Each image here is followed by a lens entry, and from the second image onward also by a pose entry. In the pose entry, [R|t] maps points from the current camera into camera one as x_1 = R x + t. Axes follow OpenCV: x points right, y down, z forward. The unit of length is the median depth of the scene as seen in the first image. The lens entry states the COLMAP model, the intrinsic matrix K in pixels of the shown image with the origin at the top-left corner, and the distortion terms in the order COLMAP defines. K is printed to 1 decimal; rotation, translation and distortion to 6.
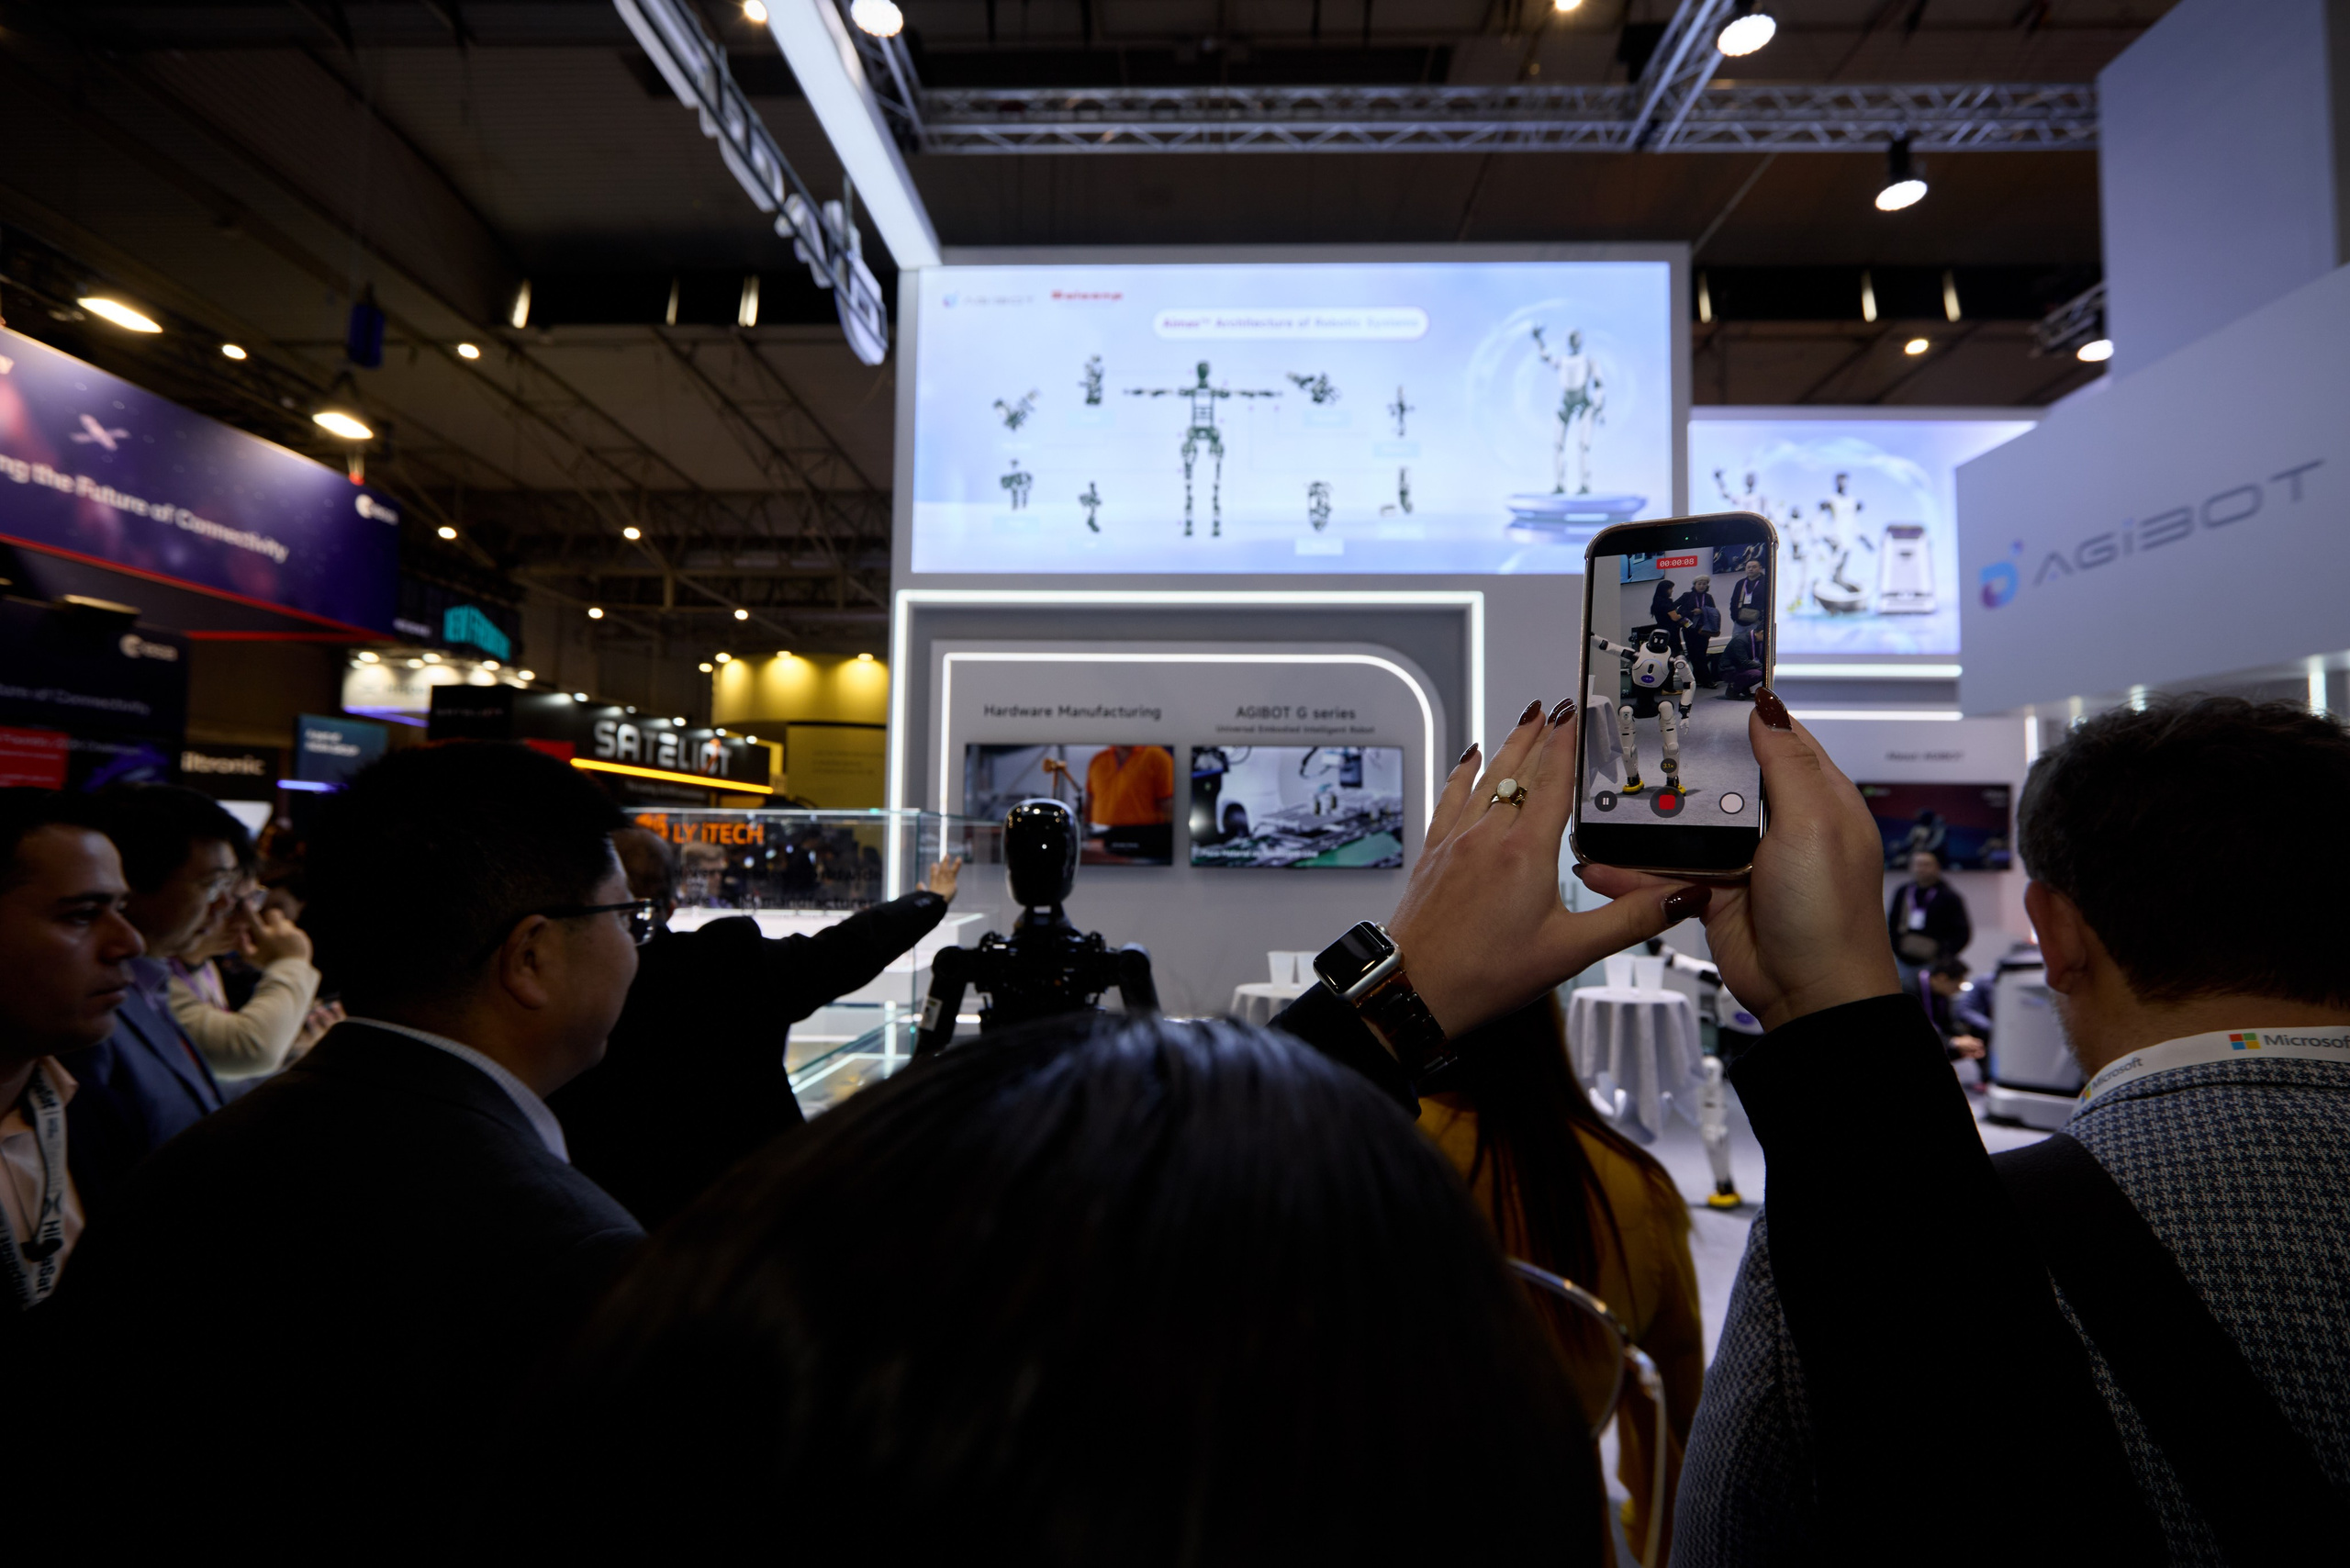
lens RADIAL K [[1113.2, 0, 1170.1], [0, 1113.2, 792.3], [0, 0, 1]] dist [0.002009, -0.000357]
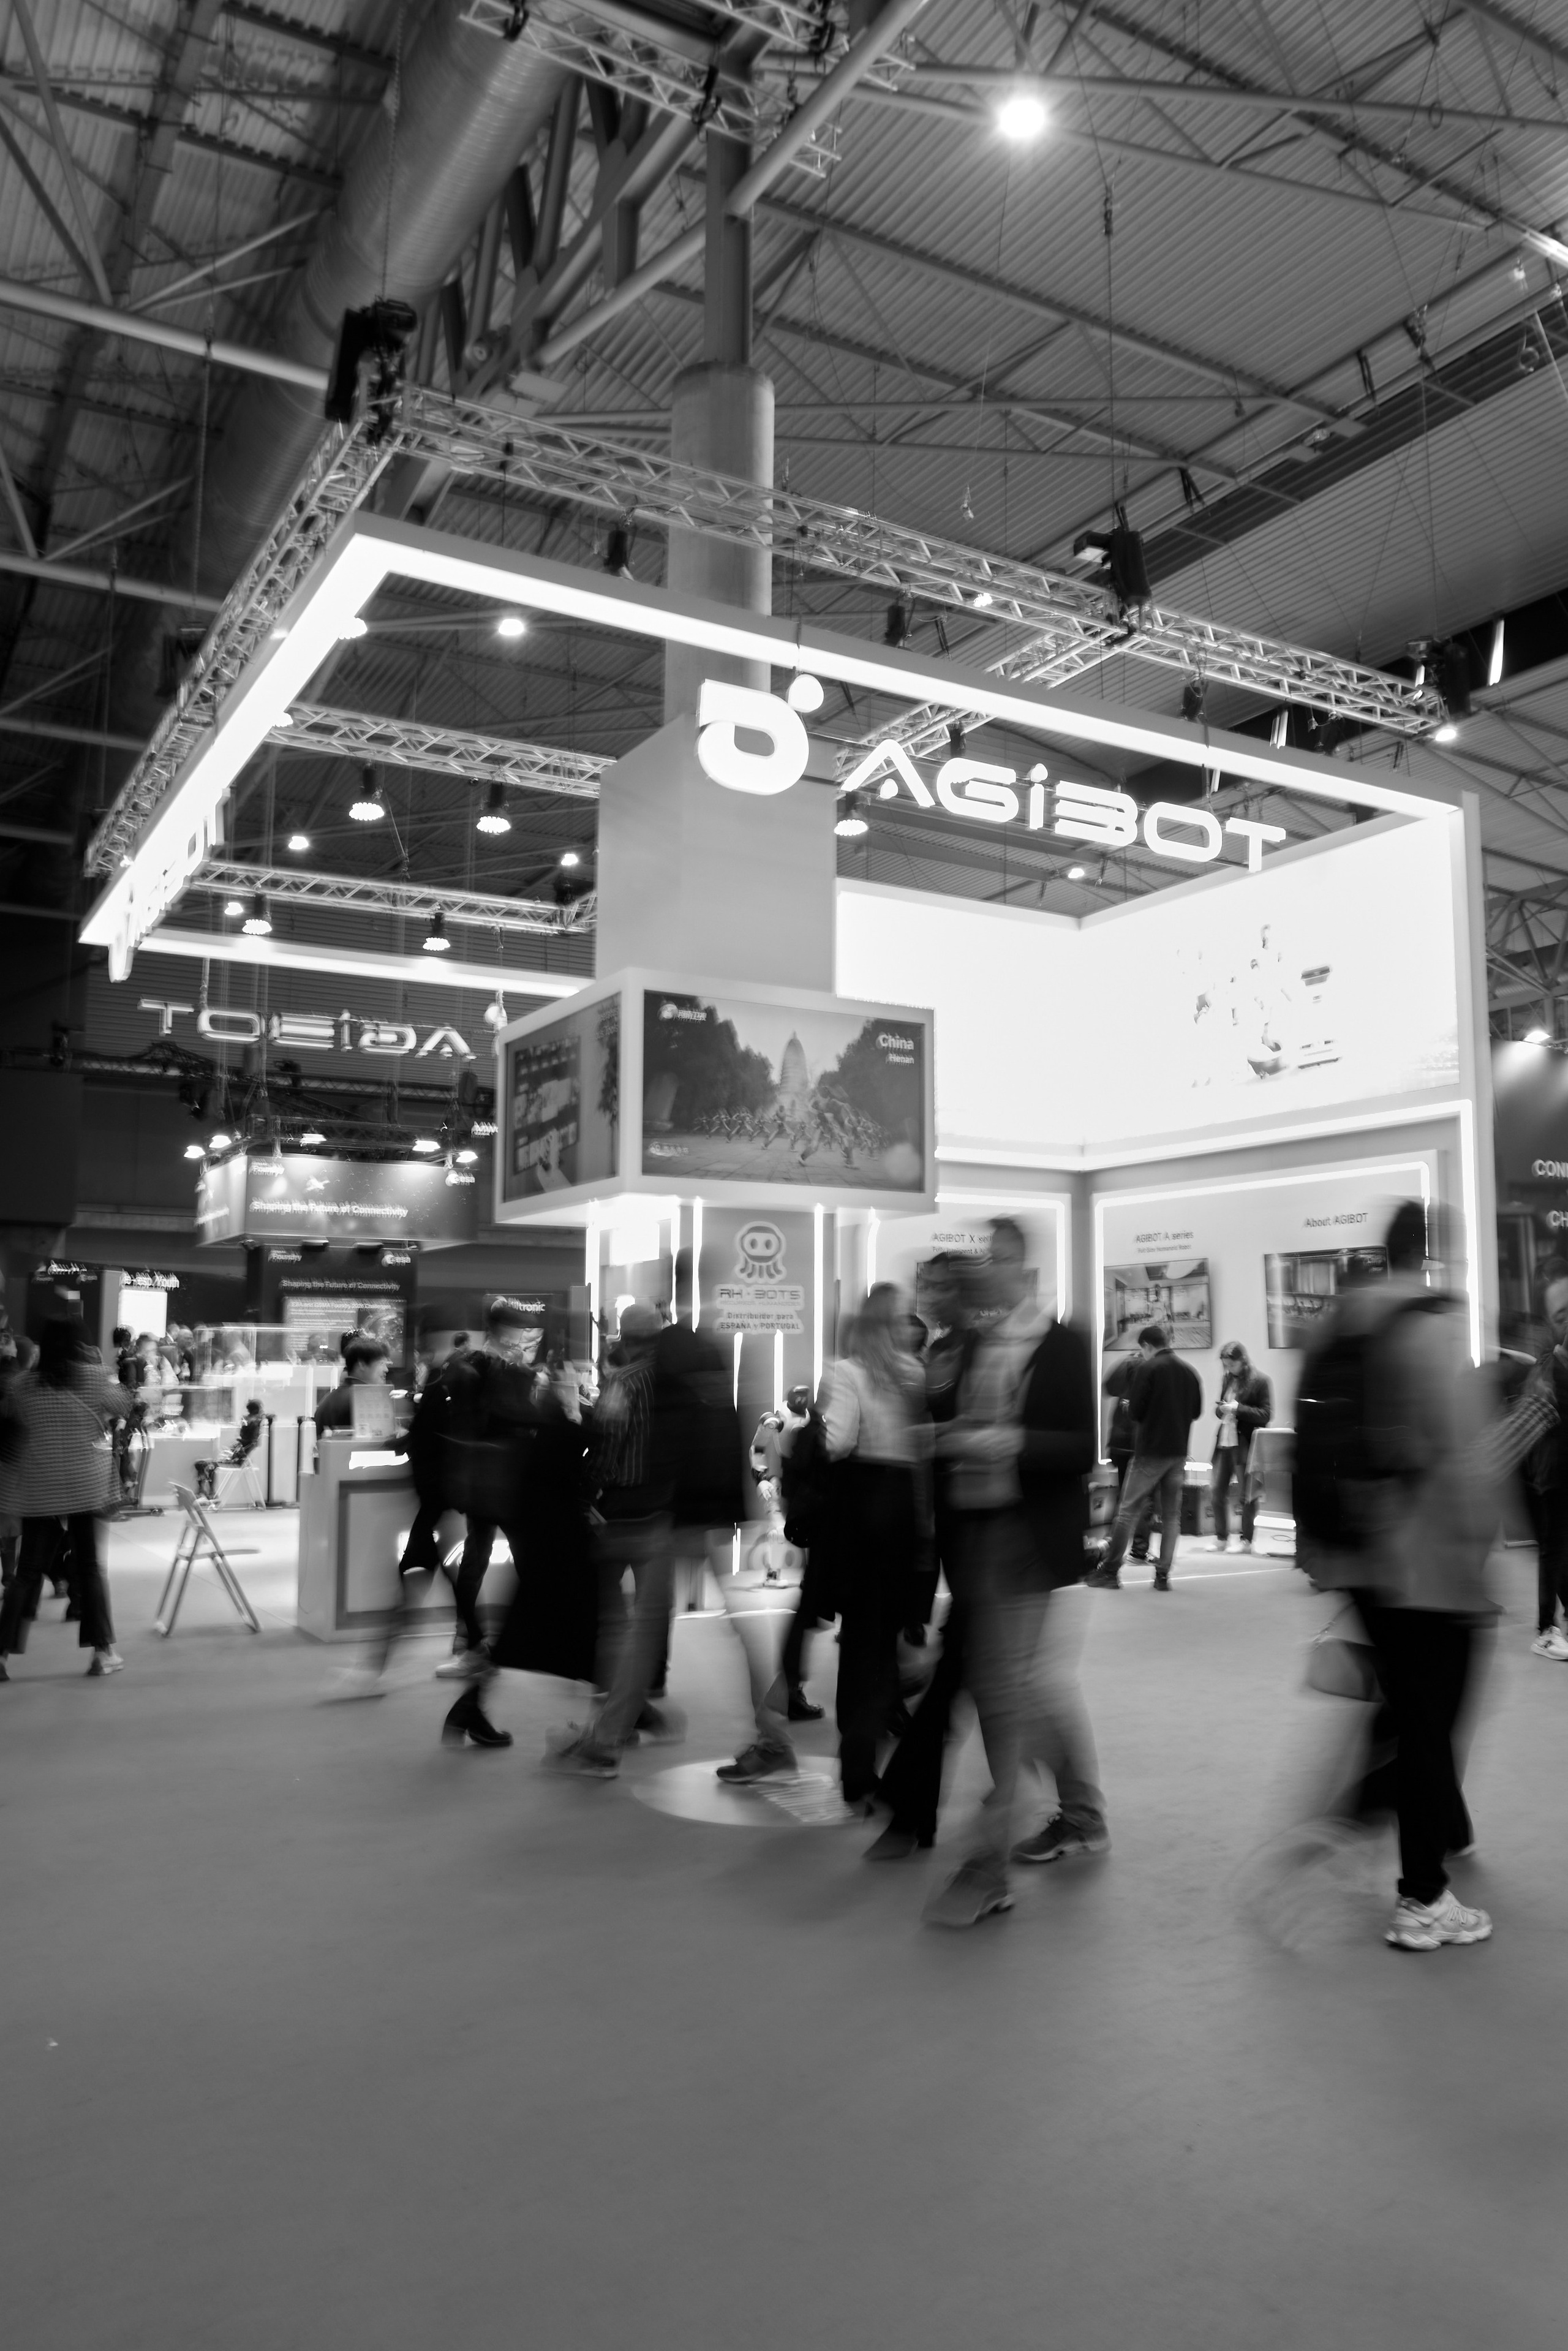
lens RADIAL K [[1773.6, 0, 873.9], [0, 1773.6, 1235.4], [0, 0, 1]] dist [-0.050962, 0.003554]
pose [[0.560269, -0.072713, -0.825113, 3.196228], [0.048349, 0.997312, -0.055058, 0.078369], [0.826899, -0.009046, 0.562278, -0.215730]]
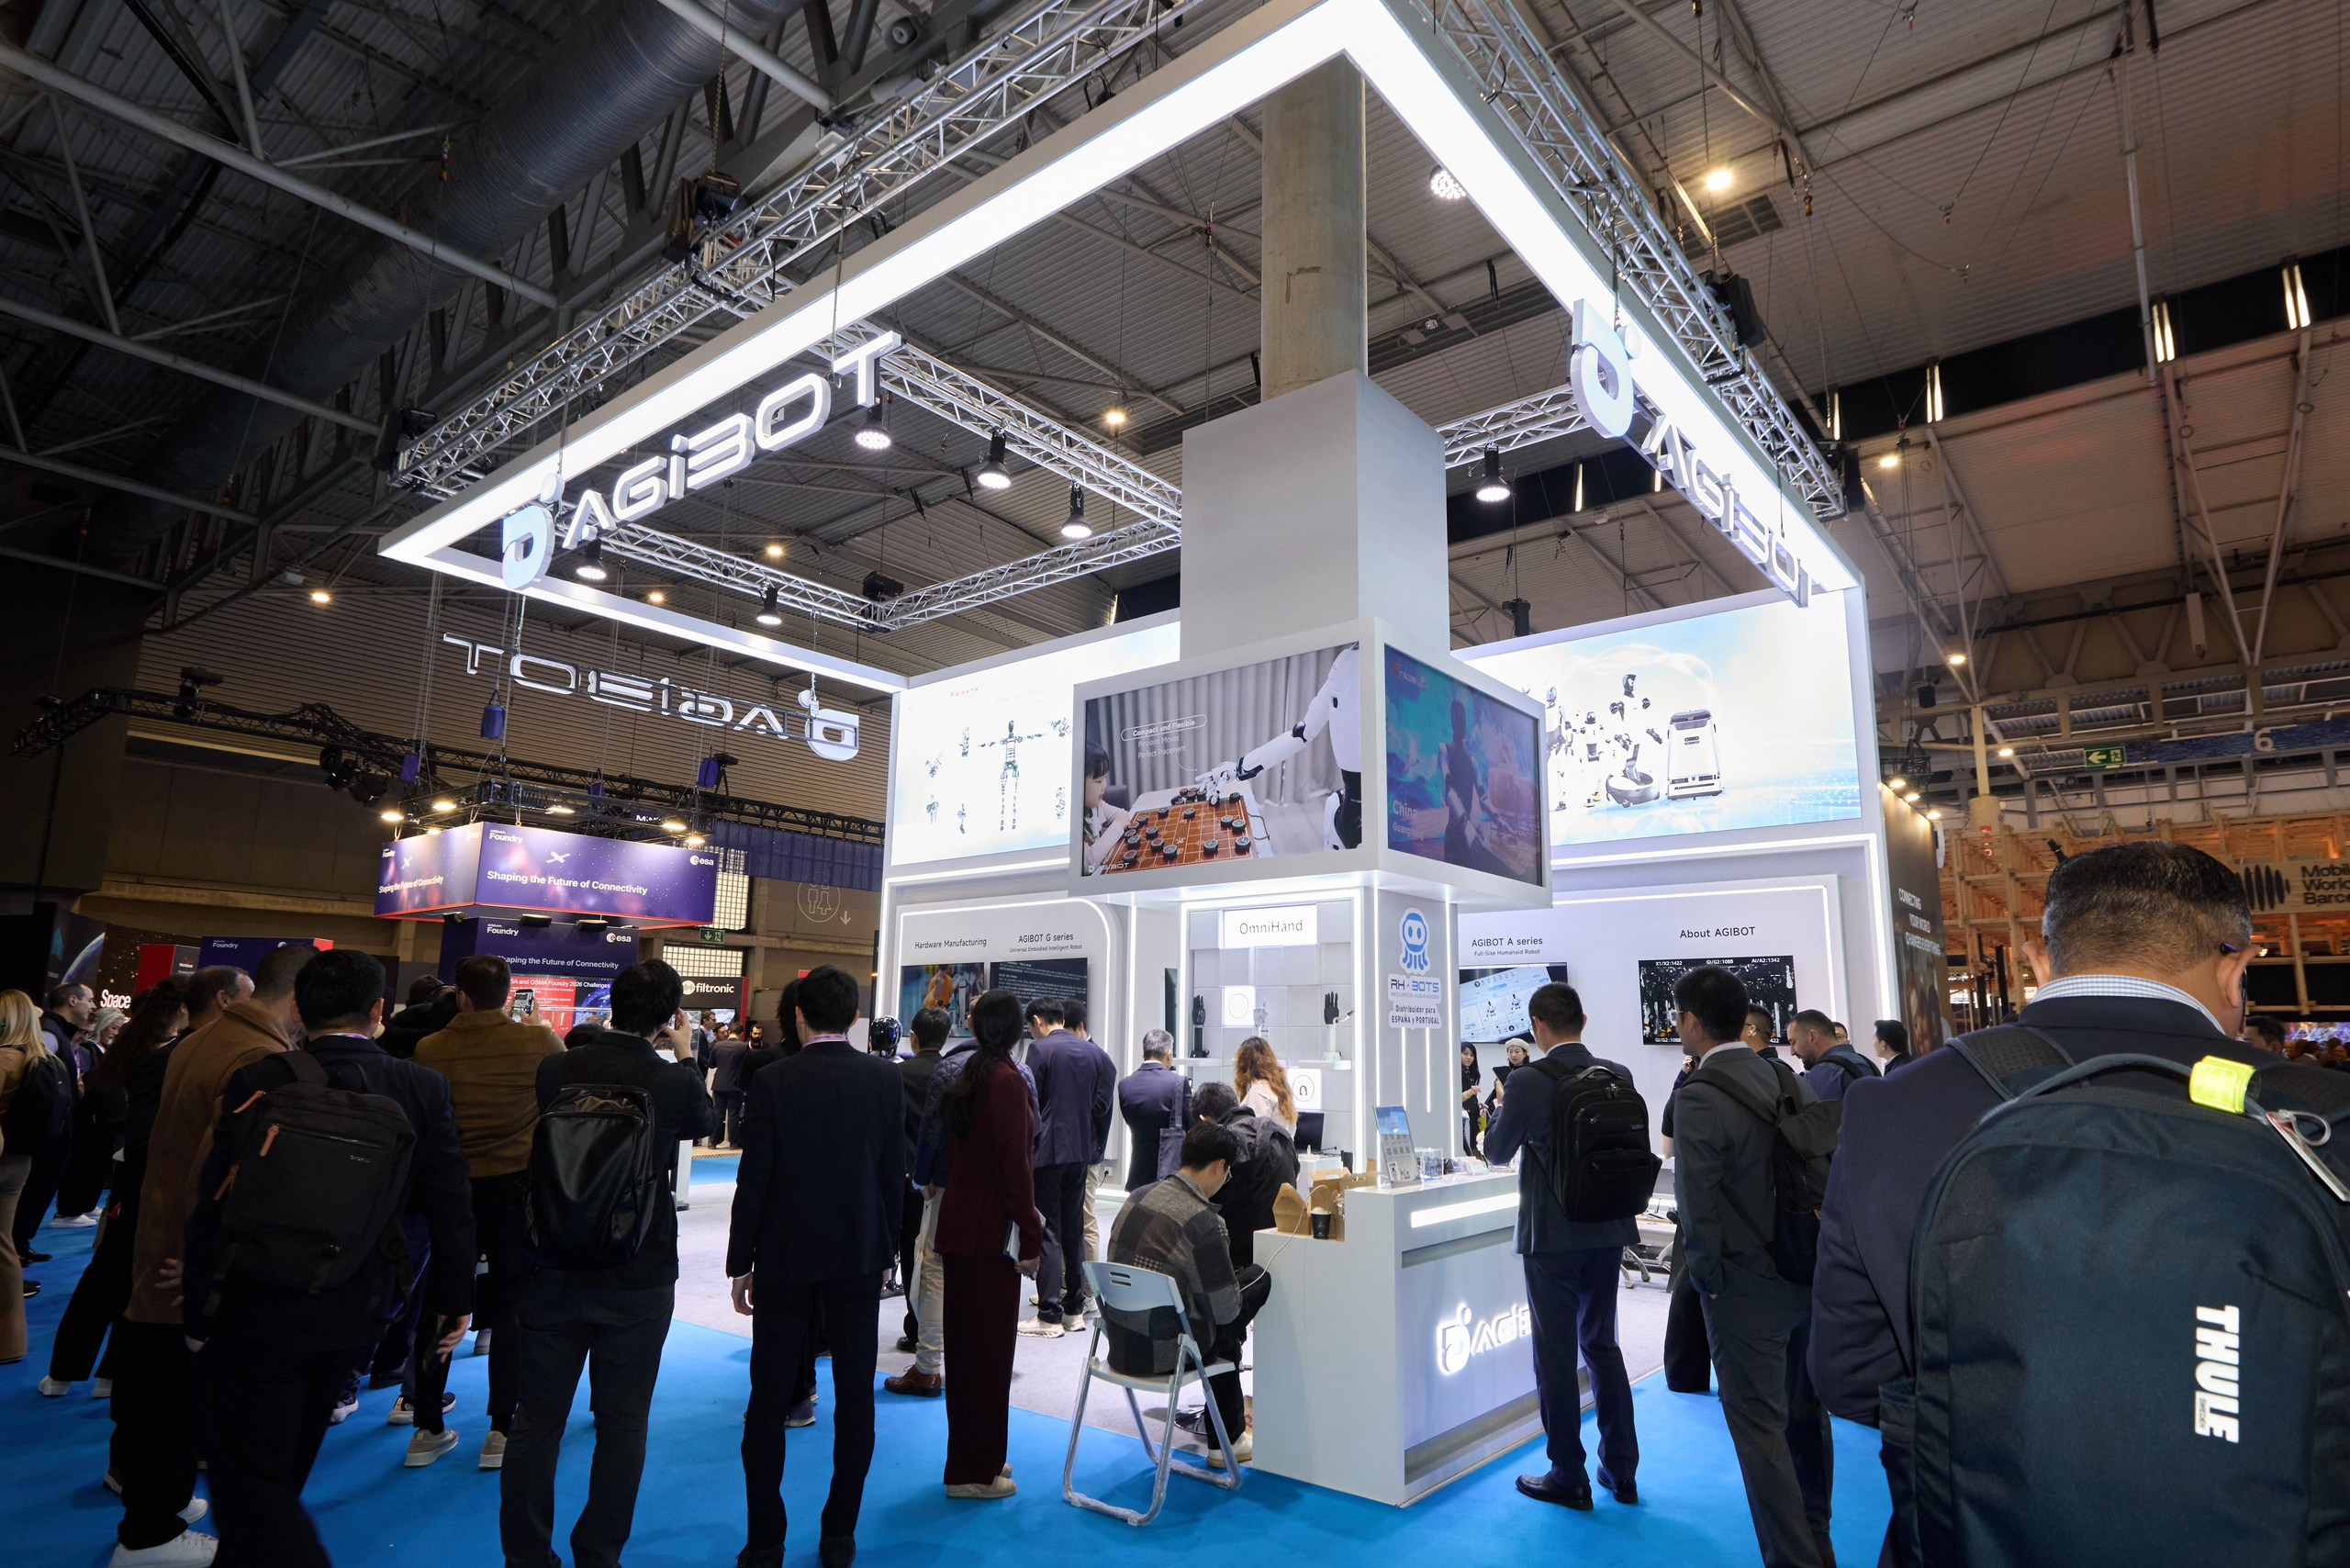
lens RADIAL K [[1280.9, 0, 1215.3], [0, 1280.9, 835.0], [0, 0, 1]] dist [0.009281, -0.010045]
pose [[0.810862, -0.097321, -0.577089, 1.929308], [0.028815, 0.991519, -0.126724, 0.028904], [0.584528, 0.086127, 0.806790, -0.452241]]
